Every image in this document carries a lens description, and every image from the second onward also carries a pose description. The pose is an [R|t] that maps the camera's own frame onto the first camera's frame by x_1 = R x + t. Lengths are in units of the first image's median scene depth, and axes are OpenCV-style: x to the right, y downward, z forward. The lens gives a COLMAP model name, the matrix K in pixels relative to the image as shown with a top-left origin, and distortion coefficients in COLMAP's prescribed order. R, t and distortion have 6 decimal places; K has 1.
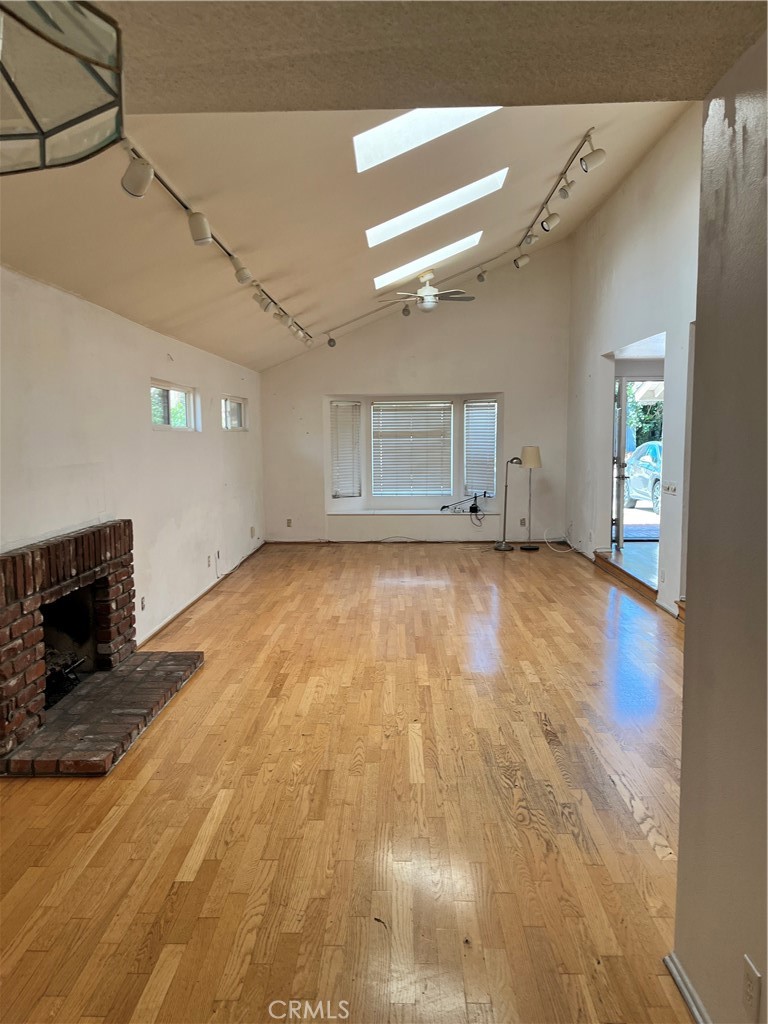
lens RADIAL K [[767.6, 0, 378.1], [0, 767.6, 511.7], [0, 0, 1]] dist [0.063848, -0.093472]
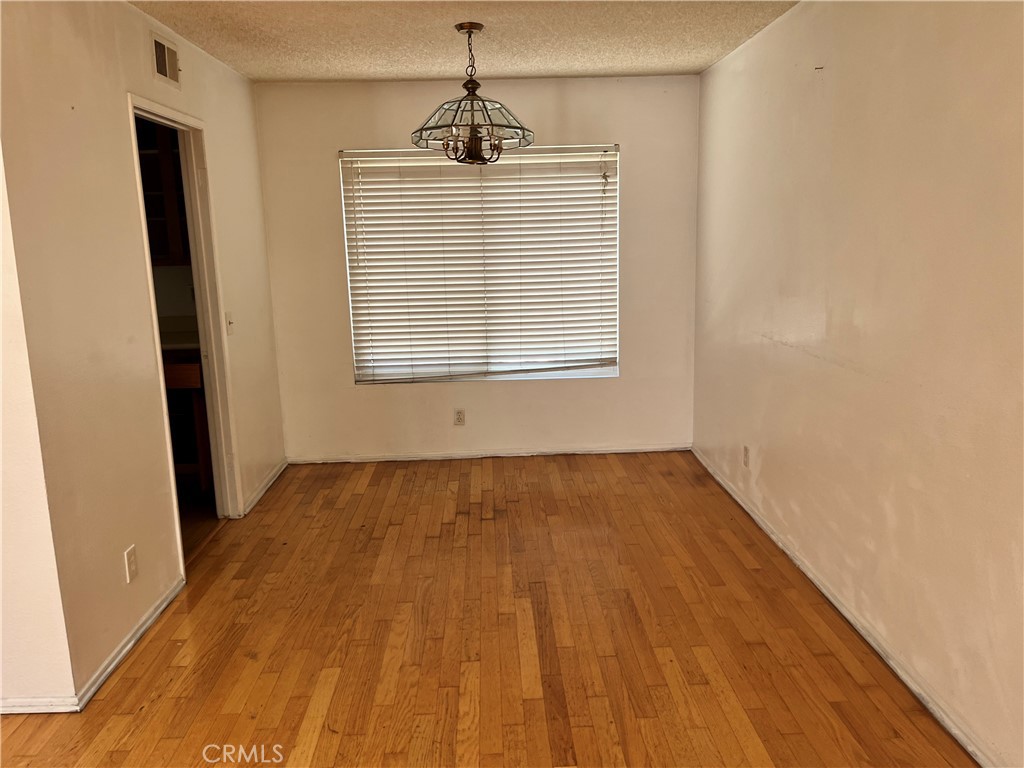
lens RADIAL K [[759.7, 0, 511.3], [0, 759.7, 369.8], [0, 0, 1]] dist [0.065634, -0.083431]
pose [[-0.997292, 0.044549, -0.058509, -0.190315], [0.026764, 0.960939, 0.275463, -0.163380], [0.068495, 0.273151, -0.959530, 1.891958]]
